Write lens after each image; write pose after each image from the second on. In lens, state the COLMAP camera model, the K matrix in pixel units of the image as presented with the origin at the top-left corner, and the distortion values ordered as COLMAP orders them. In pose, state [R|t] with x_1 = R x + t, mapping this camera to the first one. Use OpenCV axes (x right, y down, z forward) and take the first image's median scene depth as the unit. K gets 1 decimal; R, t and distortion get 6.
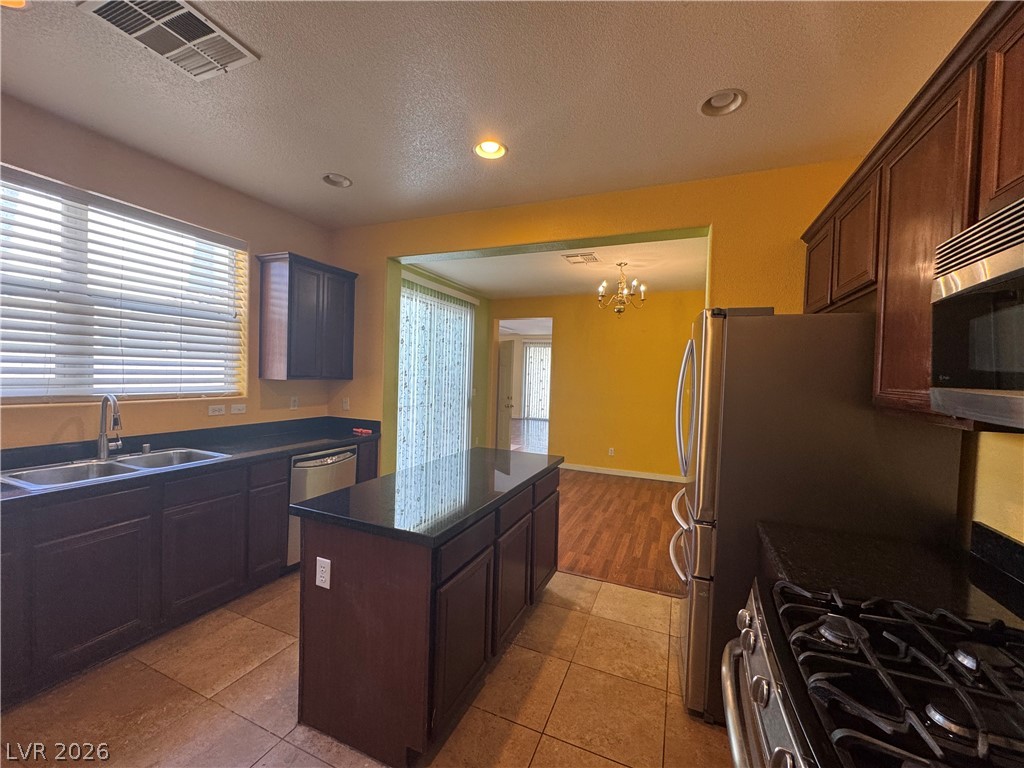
lens RADIAL K [[410.2, 0, 515.2], [0, 410.2, 386.7], [0, 0, 1]] dist [-0.002181, 0.000426]
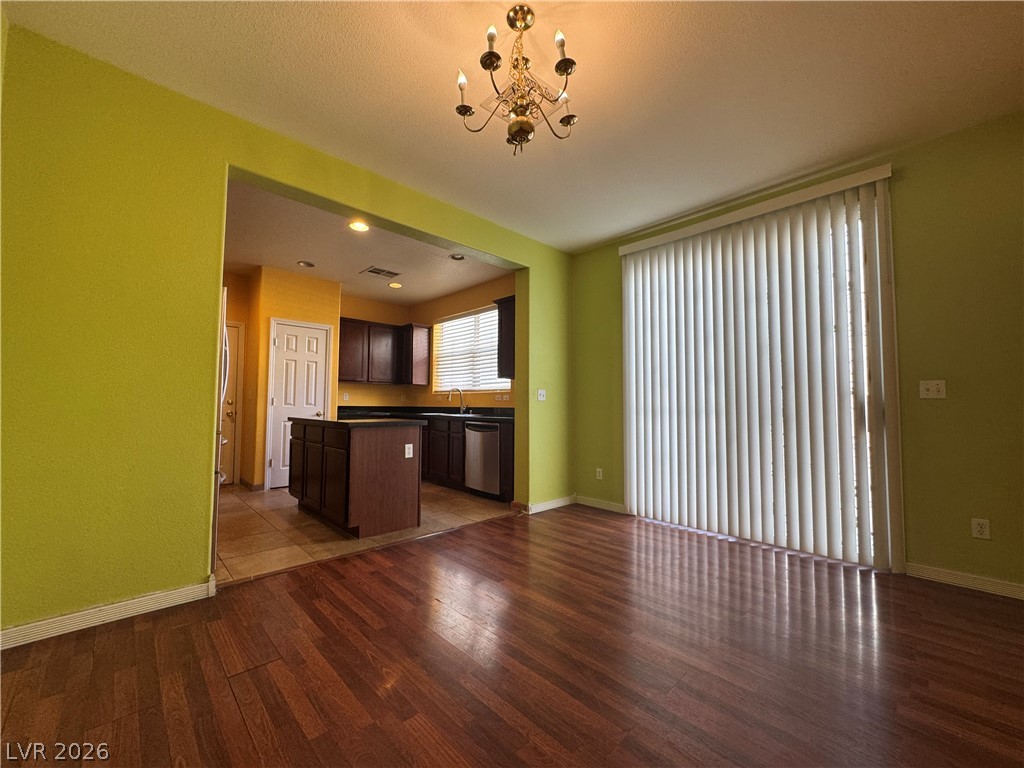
lens RADIAL K [[410.2, 0, 519.1], [0, 410.2, 381.7], [0, 0, 1]] dist [-0.002181, 0.000426]
pose [[-0.399450, -0.082239, -0.913059, 0.966703], [-0.037593, 0.996600, -0.073318, 0.116908], [0.915984, 0.005038, -0.401183, 1.882917]]
